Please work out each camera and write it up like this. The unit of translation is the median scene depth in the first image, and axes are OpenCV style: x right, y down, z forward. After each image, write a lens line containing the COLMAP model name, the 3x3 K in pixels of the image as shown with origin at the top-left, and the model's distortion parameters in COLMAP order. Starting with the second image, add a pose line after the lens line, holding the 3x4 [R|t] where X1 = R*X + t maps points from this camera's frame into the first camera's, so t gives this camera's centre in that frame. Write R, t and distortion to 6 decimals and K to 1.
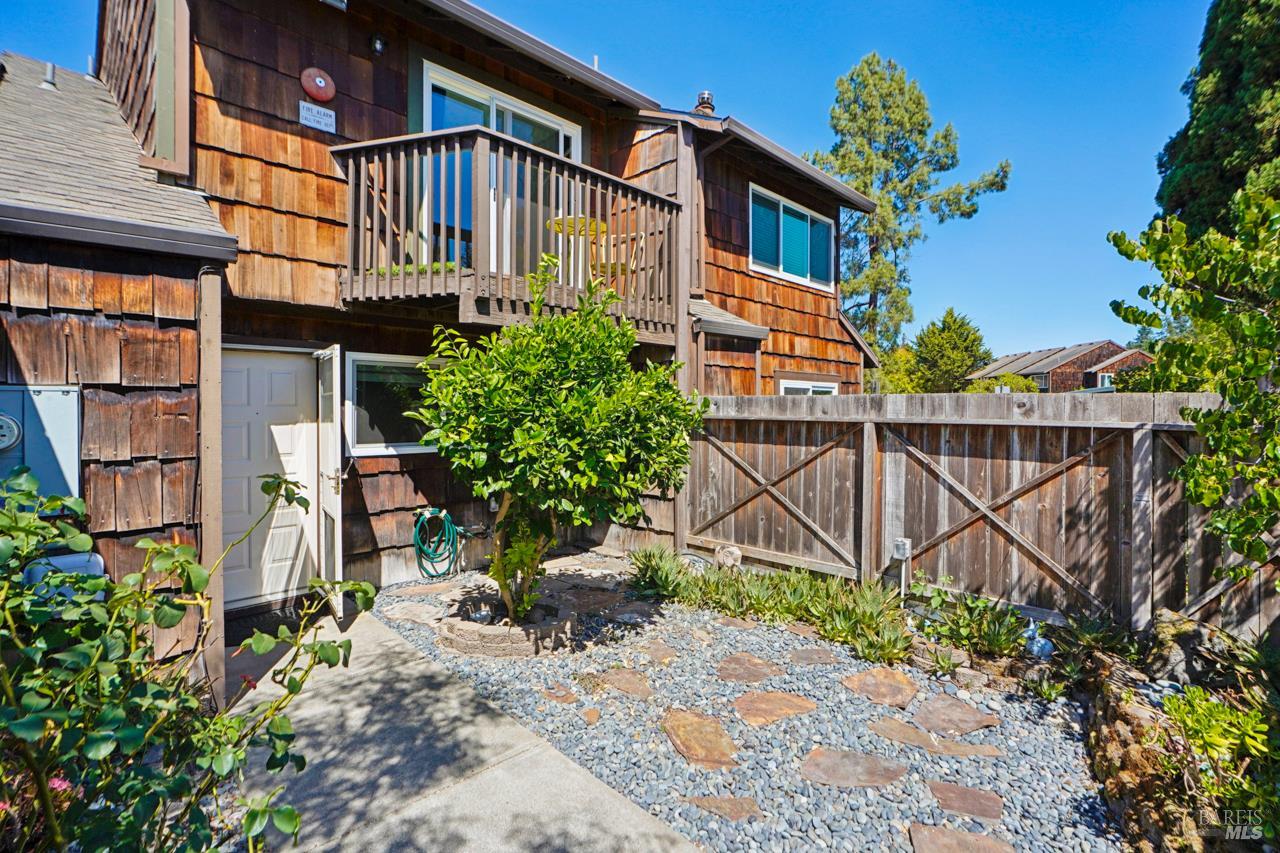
lens RADIAL K [[585.1, 0, 640.0], [0, 585.1, 407.8], [0, 0, 1]] dist [-0.001156, 0.000328]
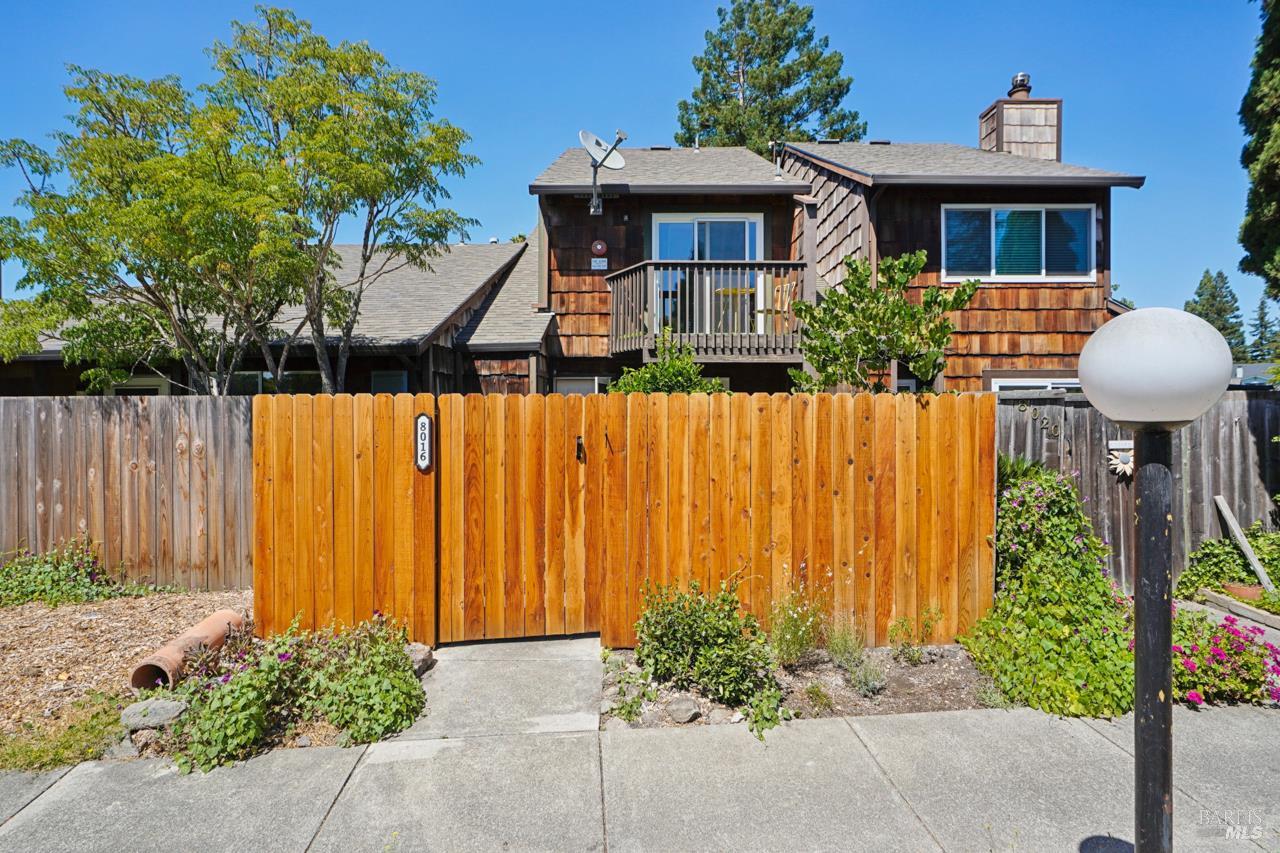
lens RADIAL K [[636.1, 0, 641.5], [0, 636.1, 403.7], [0, 0, 1]] dist [-0.005846, 0.000542]
pose [[0.722200, -0.006862, -0.691650, 0.947557], [0.004489, 0.999976, -0.005234, 0.000631], [0.691670, 0.000675, 0.722214, -0.432621]]
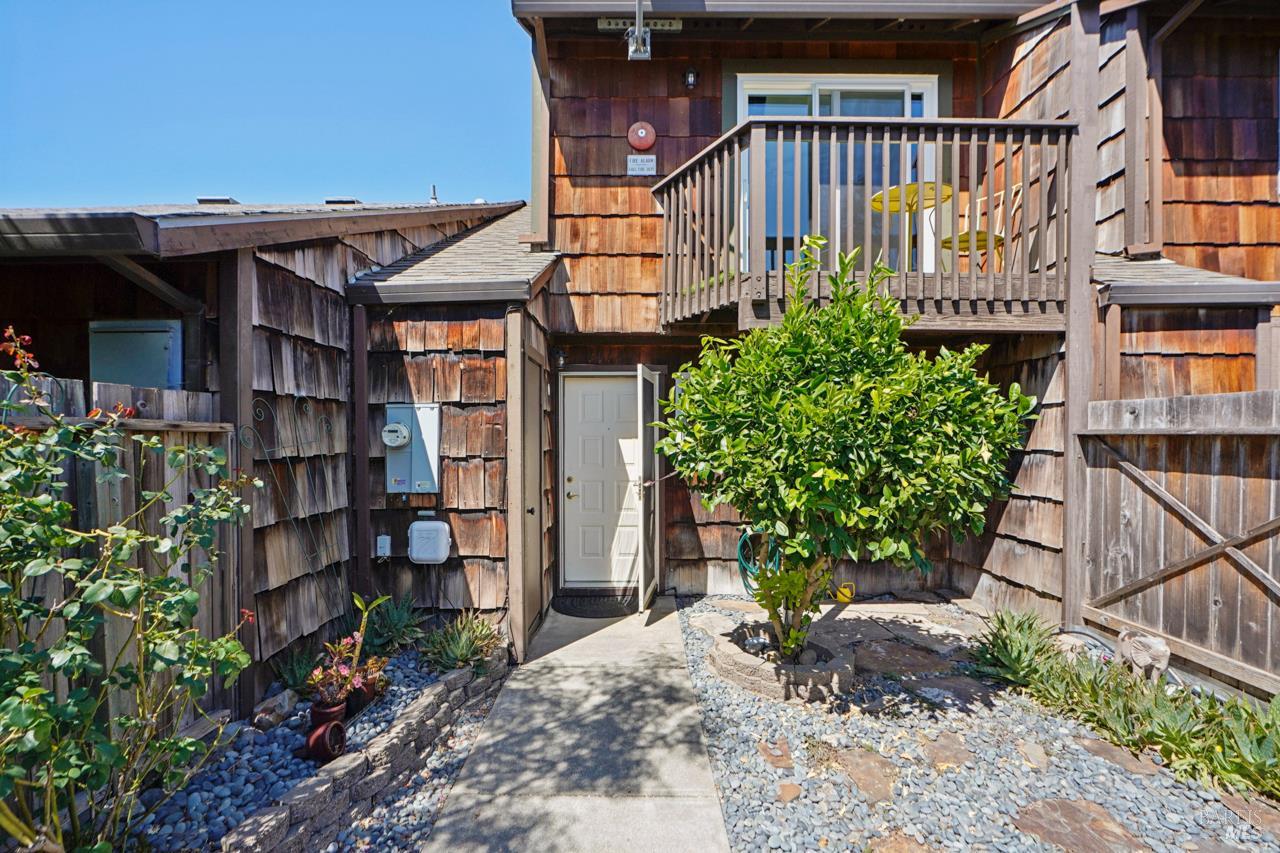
lens RADIAL K [[577.5, 0, 643.3], [0, 577.5, 438.0], [0, 0, 1]] dist [-0.002132, 0.001097]
pose [[0.721884, 0.002094, -0.692011, 0.194337], [-0.000144, 0.999996, 0.002876, 0.022415], [0.692014, -0.001976, 0.721881, 0.175065]]
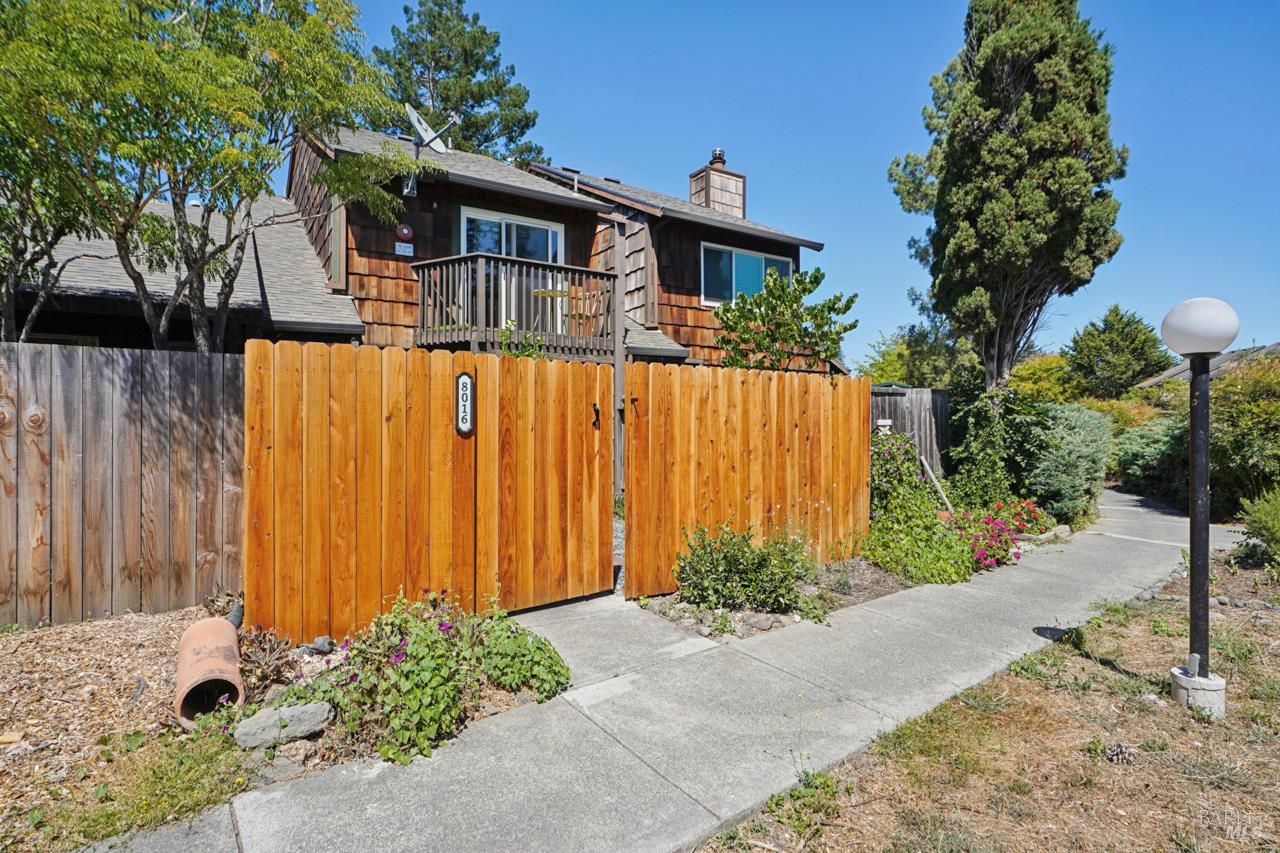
lens RADIAL K [[633.5, 0, 632.7], [0, 633.5, 418.0], [0, 0, 1]] dist [-0.001827, 0.001268]
pose [[0.977366, -0.008922, -0.211368, 0.527068], [0.005669, 0.999856, -0.015990, 0.075988], [0.211480, 0.014430, 0.977276, -0.737317]]
